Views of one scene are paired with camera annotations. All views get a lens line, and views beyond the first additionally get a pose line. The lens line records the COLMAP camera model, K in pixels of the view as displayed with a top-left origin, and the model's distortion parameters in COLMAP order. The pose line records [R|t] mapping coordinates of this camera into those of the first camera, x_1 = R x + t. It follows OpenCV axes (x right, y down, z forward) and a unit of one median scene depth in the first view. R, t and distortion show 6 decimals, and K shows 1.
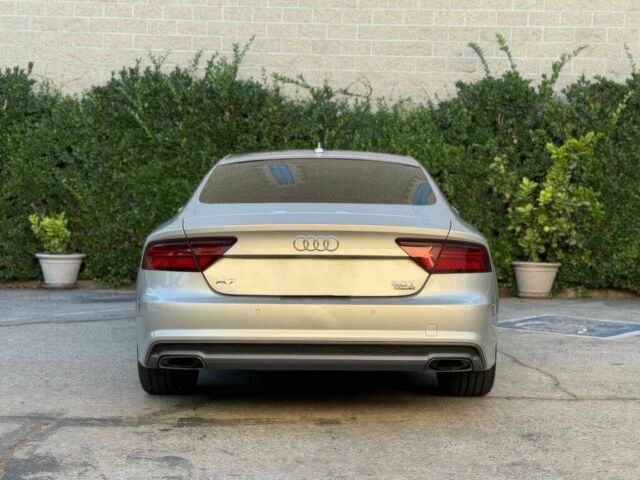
lens RADIAL K [[907.2, 0, 320.0], [0, 907.2, 240.0], [0, 0, 1]] dist [0.132556, -0.117131]
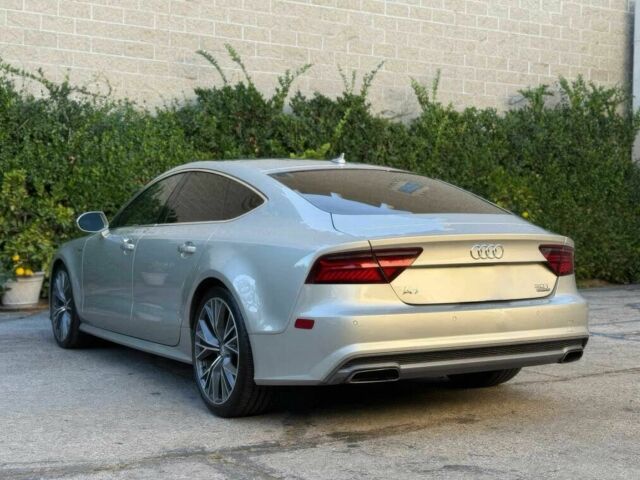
lens RADIAL K [[918.2, 0, 320.0], [0, 918.2, 240.0], [0, 0, 1]] dist [0.129415, -0.100200]
pose [[0.859169, -0.020343, 0.511288, -0.256787], [0.022340, 0.999748, 0.002237, -0.006014], [-0.511205, 0.009500, 0.859407, 0.060119]]
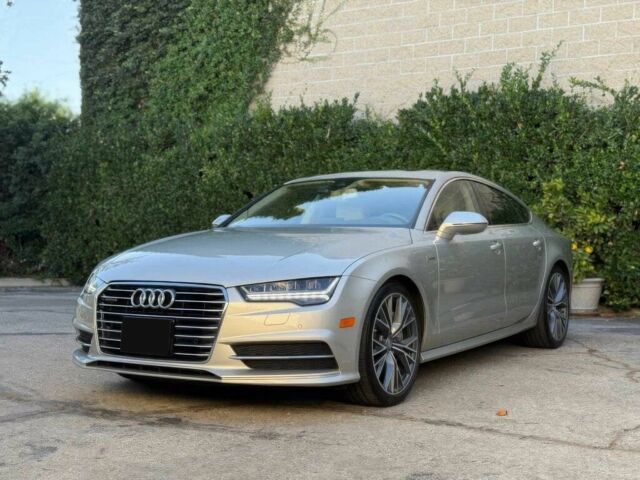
lens RADIAL K [[891.1, 0, 320.0], [0, 891.1, 240.0], [0, 0, 1]] dist [0.138168, -0.108544]
pose [[0.857934, -0.003098, -0.513751, 0.204222], [-0.009447, 0.999718, -0.021805, 0.004889], [0.513673, 0.023561, 0.857662, 0.080806]]
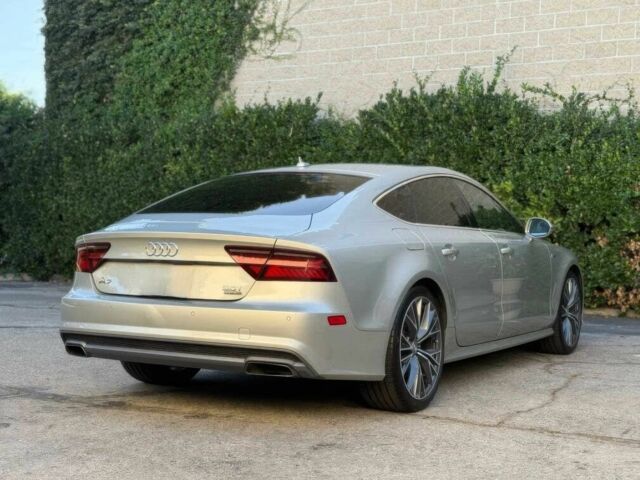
lens RADIAL K [[929.9, 0, 320.0], [0, 929.9, 240.0], [0, 0, 1]] dist [0.144926, -0.134179]
pose [[0.868877, 0.008718, -0.494952, 0.256434], [-0.019719, 0.999661, -0.017008, 0.002750], [0.494636, 0.024538, 0.868754, 0.038373]]
